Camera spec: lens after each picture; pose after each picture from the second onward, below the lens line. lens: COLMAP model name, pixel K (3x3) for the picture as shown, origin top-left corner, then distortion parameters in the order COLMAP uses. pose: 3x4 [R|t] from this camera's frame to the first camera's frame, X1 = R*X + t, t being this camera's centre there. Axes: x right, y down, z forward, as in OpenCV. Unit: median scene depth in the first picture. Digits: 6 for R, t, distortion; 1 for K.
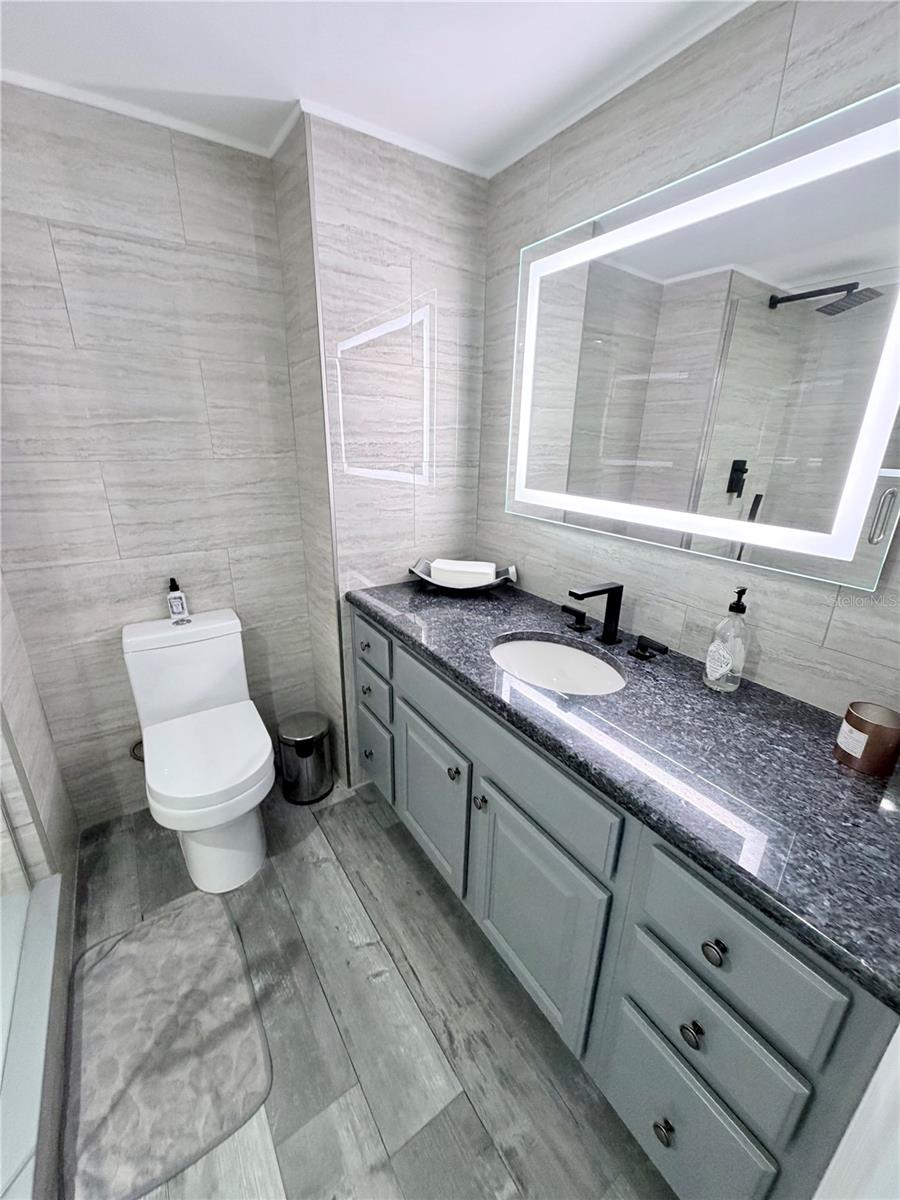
lens RADIAL K [[476.8, 0, 446.4], [0, 476.8, 600.9], [0, 0, 1]] dist [-0.000493, 0.000400]
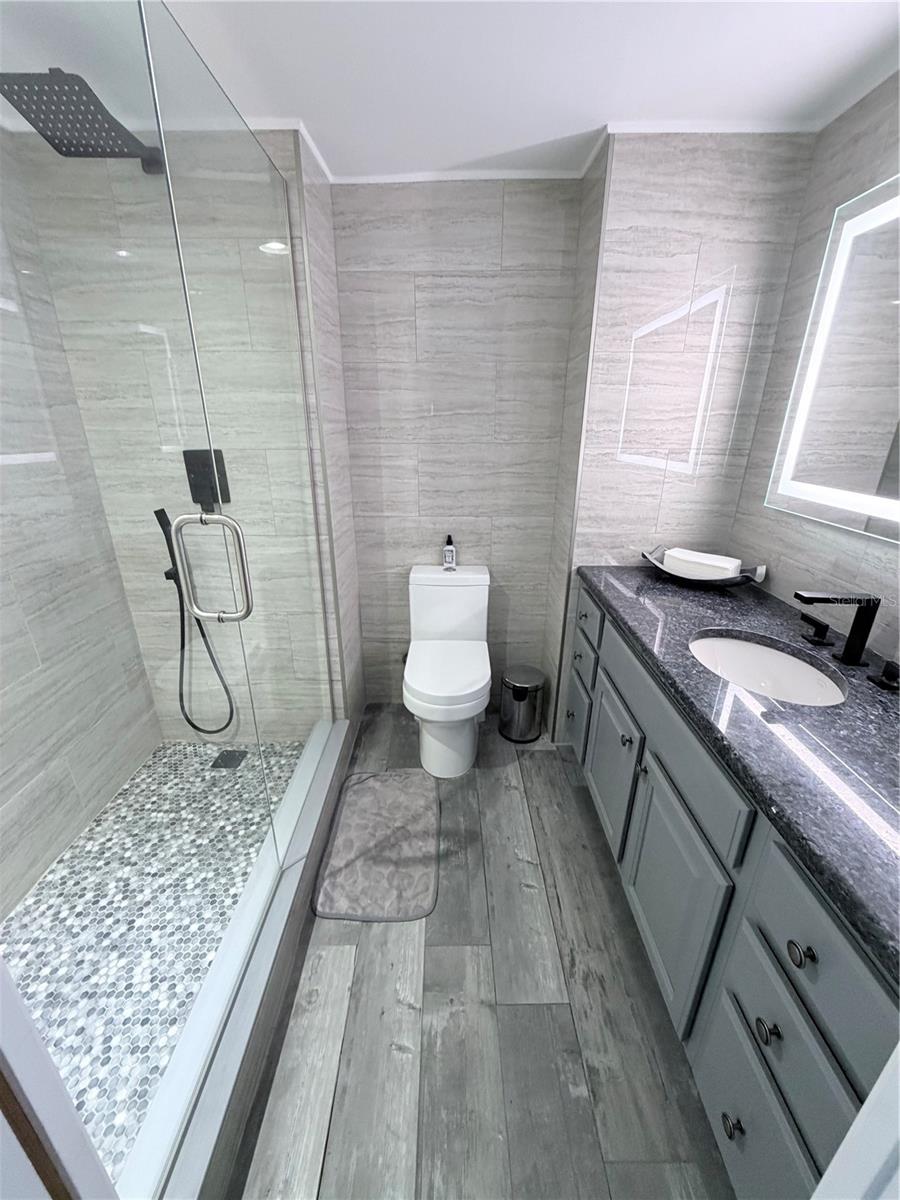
lens RADIAL K [[476.8, 0, 447.8], [0, 476.8, 602.7], [0, 0, 1]] dist [-0.000493, 0.000400]
pose [[0.828023, 0.189557, -0.527680, 0.167465], [-0.175419, 0.981454, 0.077300, 0.039473], [0.532547, 0.028559, 0.845918, -0.113459]]
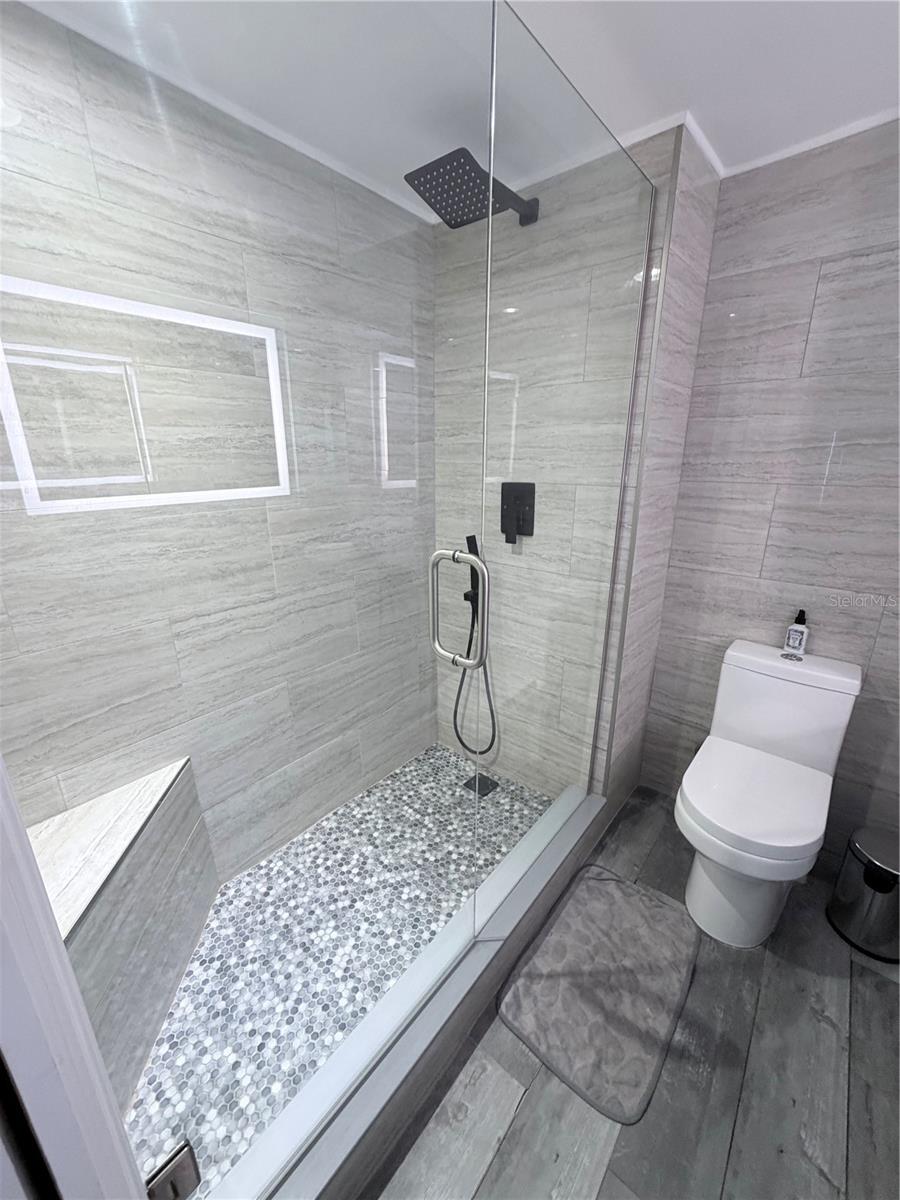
lens RADIAL K [[476.8, 0, 449.1], [0, 476.8, 600.7], [0, 0, 1]] dist [-0.000493, 0.000400]
pose [[0.276678, 0.271590, -0.921785, 0.102765], [-0.311443, 0.932799, 0.181354, -0.022329], [0.909094, 0.236907, 0.342670, 0.057514]]
